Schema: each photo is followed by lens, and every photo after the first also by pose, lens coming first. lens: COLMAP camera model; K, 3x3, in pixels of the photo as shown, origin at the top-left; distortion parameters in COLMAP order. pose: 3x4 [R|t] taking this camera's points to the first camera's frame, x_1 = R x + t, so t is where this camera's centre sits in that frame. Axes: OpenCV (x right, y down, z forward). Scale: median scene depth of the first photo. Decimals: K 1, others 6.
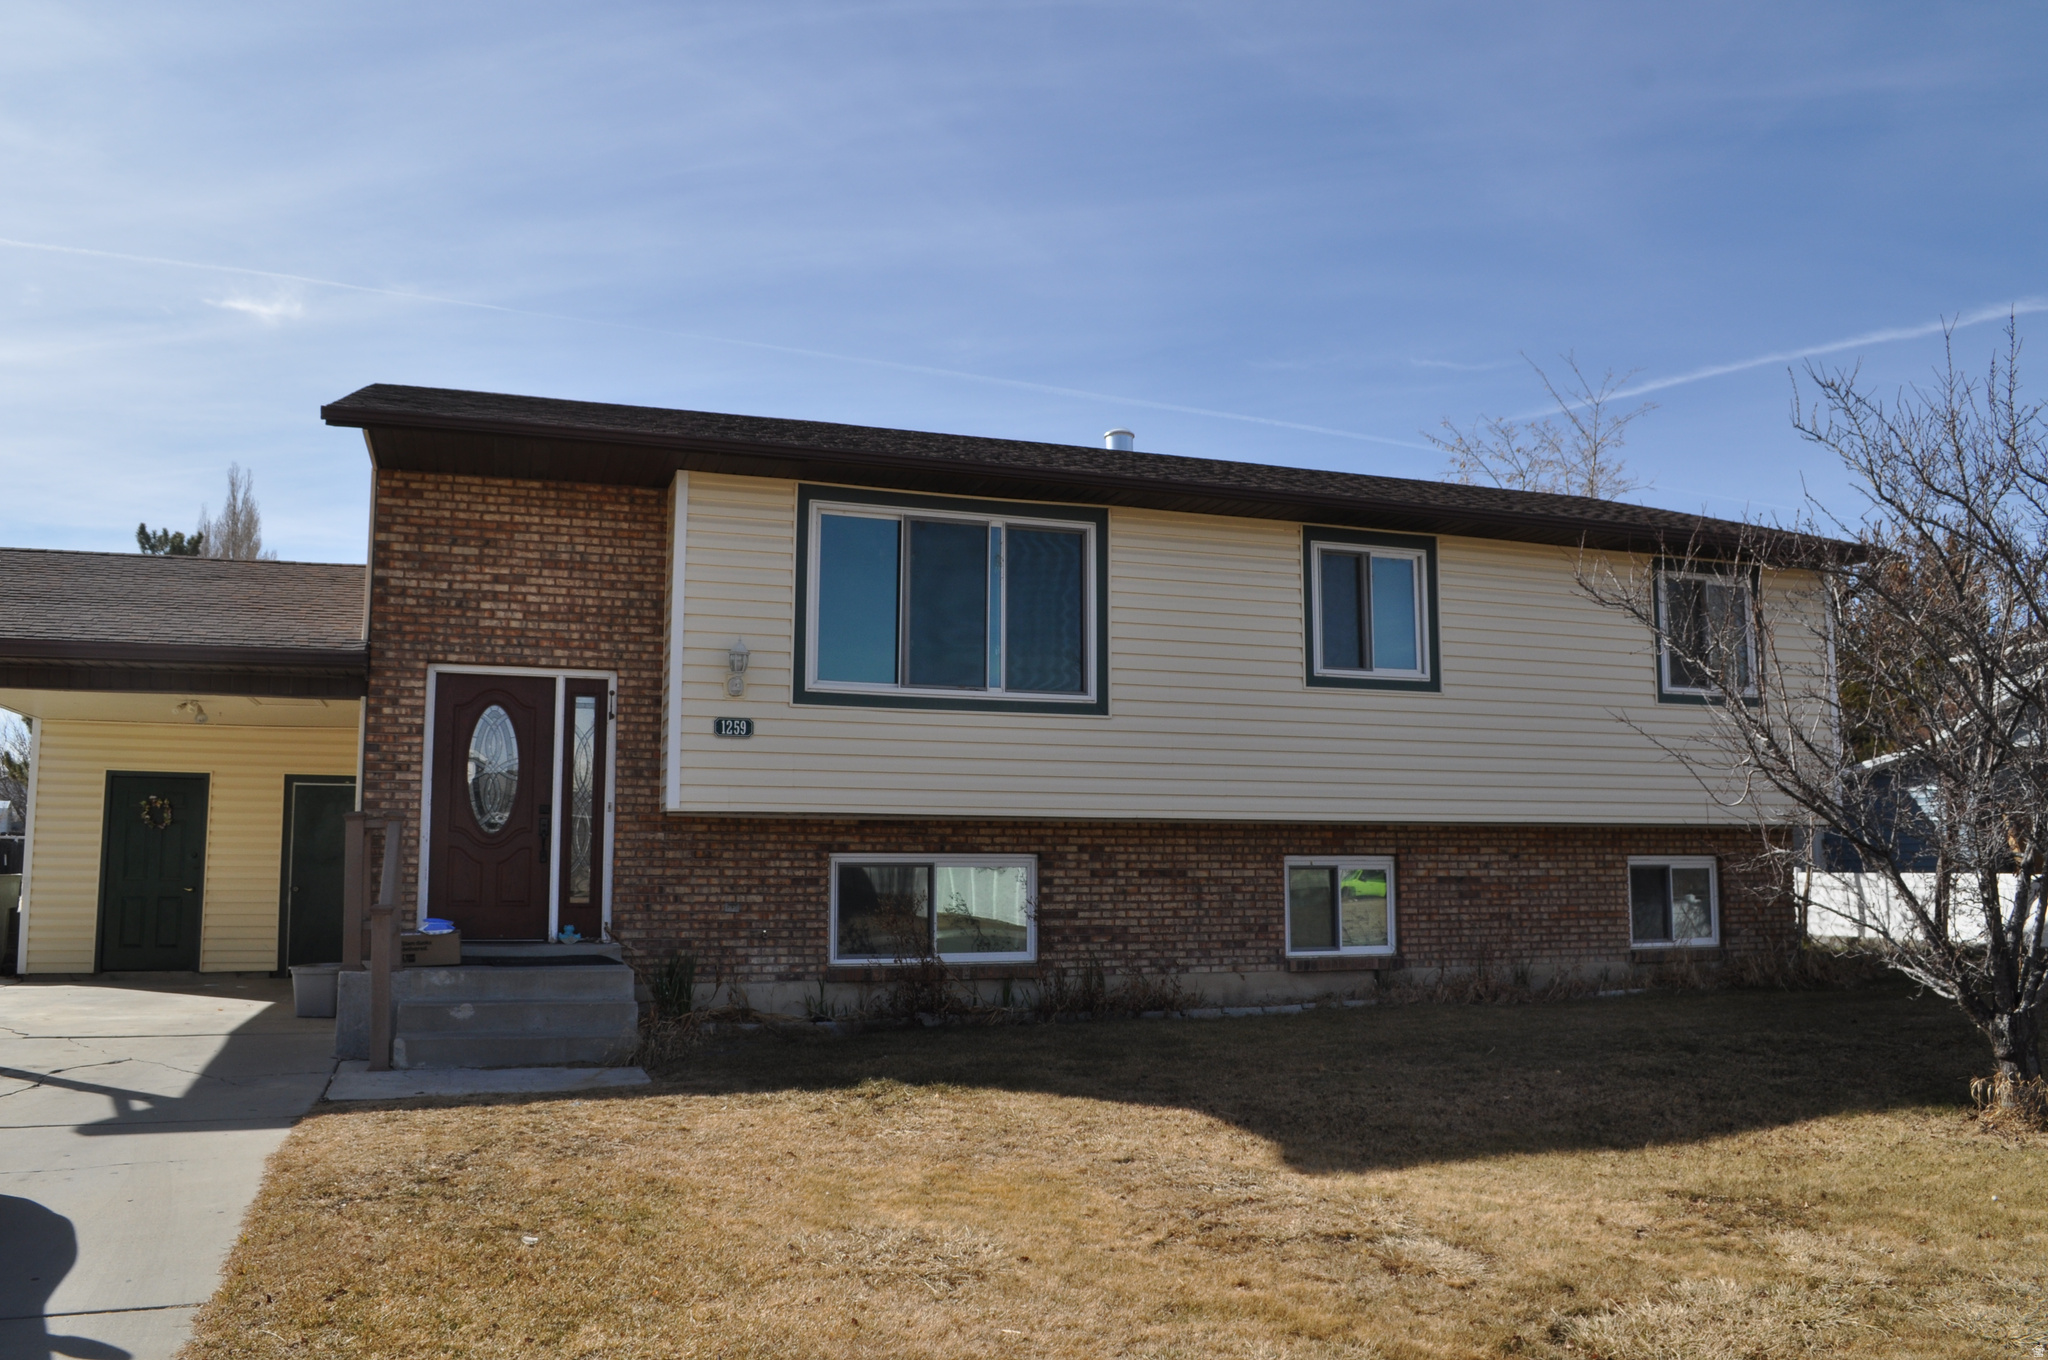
lens RADIAL K [[1588.5, 0, 1044.5], [0, 1588.5, 743.0], [0, 0, 1]] dist [-0.087084, 0.026575]
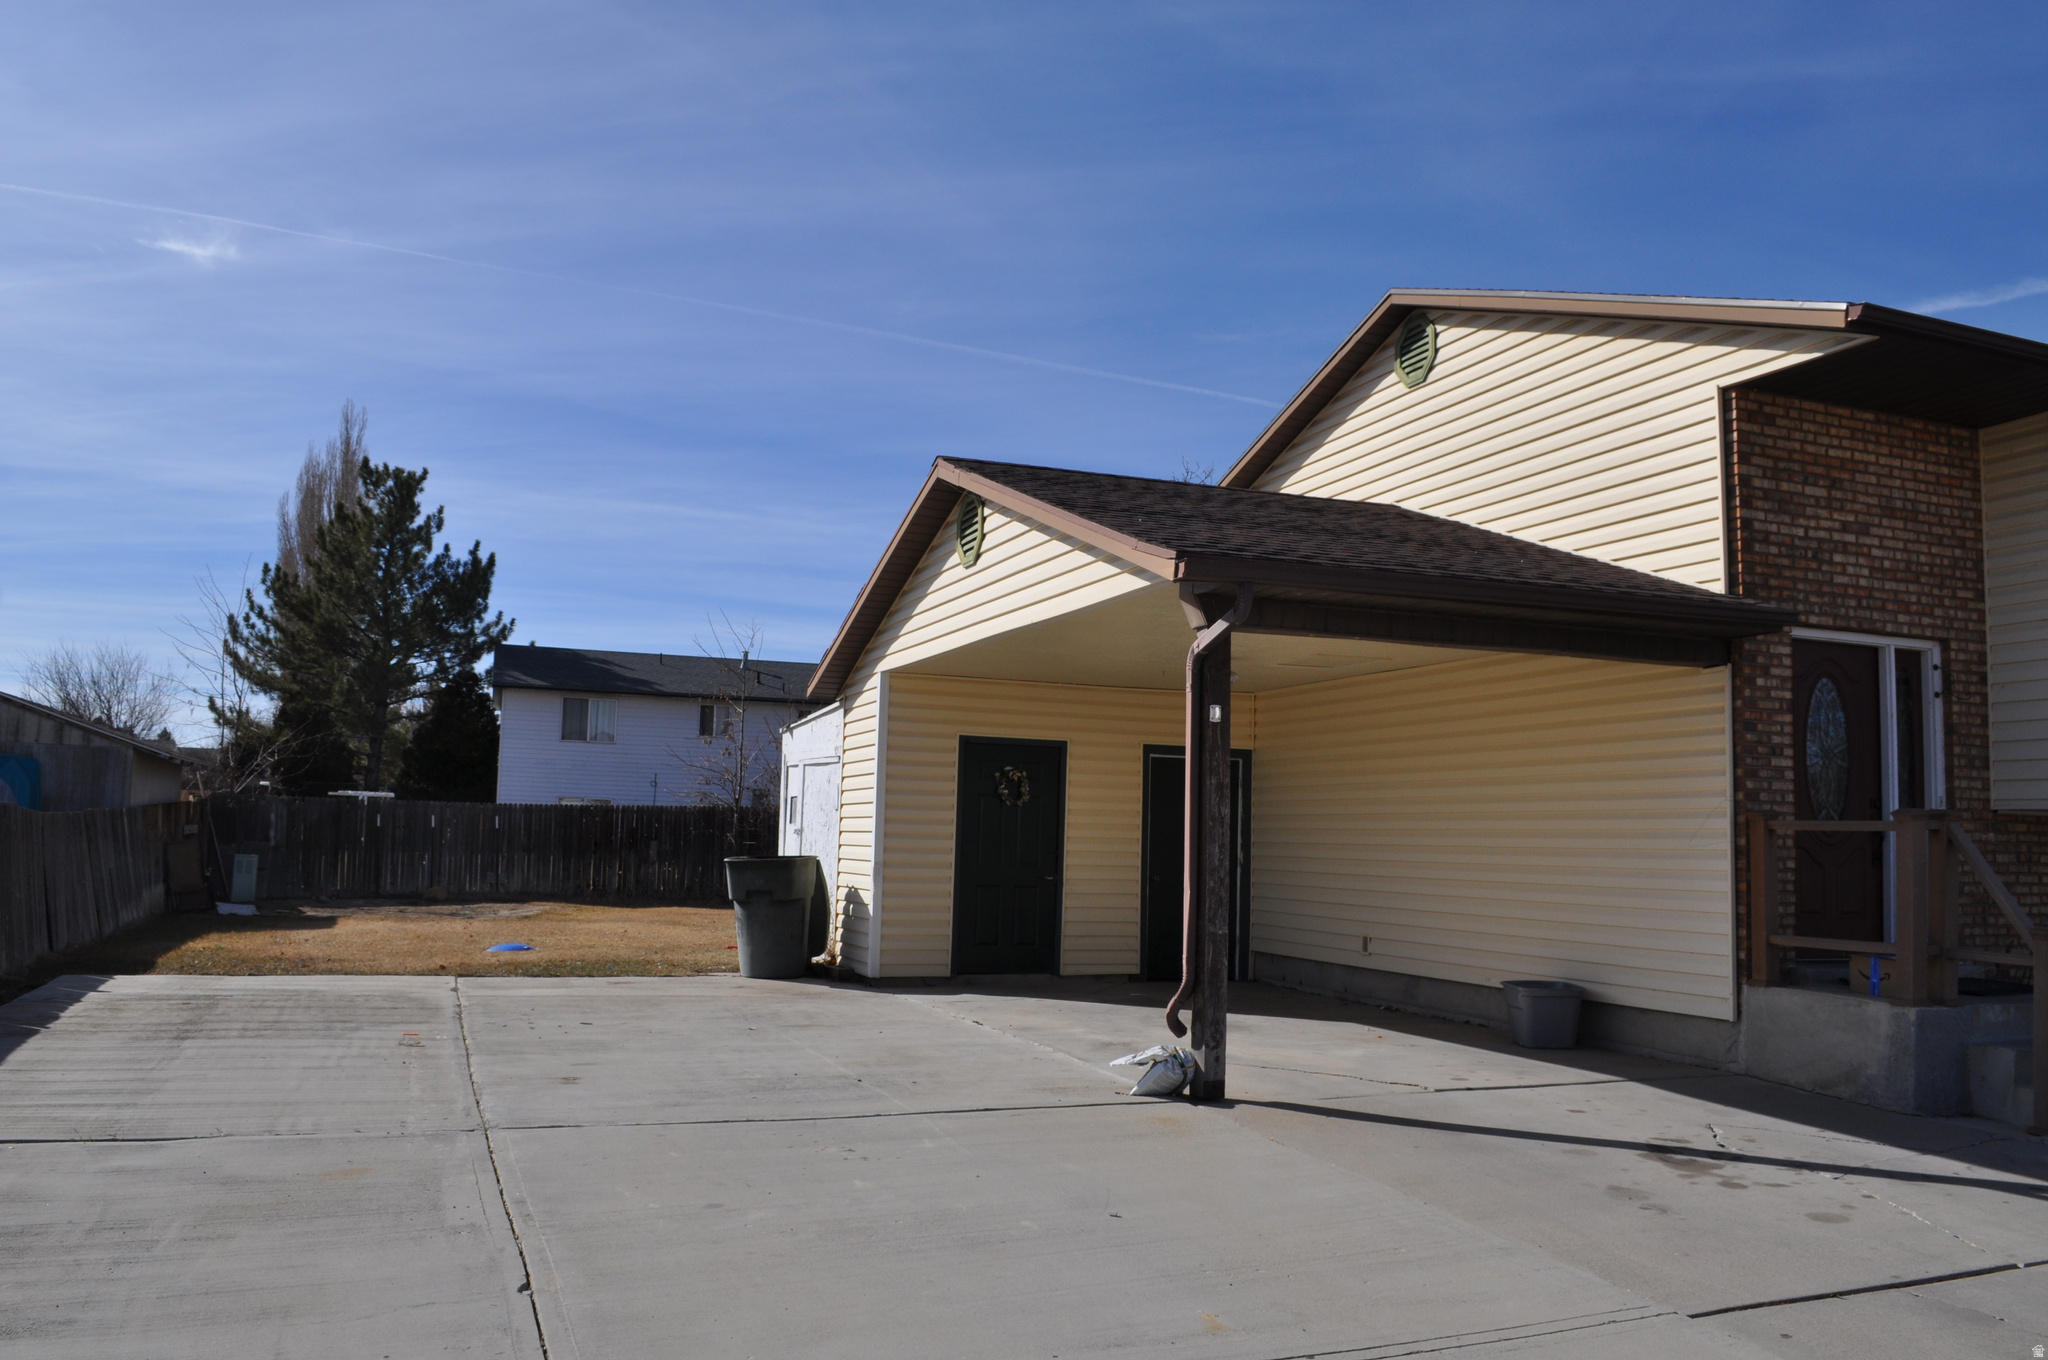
lens RADIAL K [[1588.5, 0, 1026.1], [0, 1588.5, 746.1], [0, 0, 1]] dist [-0.087084, 0.026575]
pose [[0.999447, 0.024650, 0.022336, -0.789798], [-0.025157, 0.999425, 0.022723, 0.004114], [-0.021763, -0.023273, 0.999492, 0.180831]]
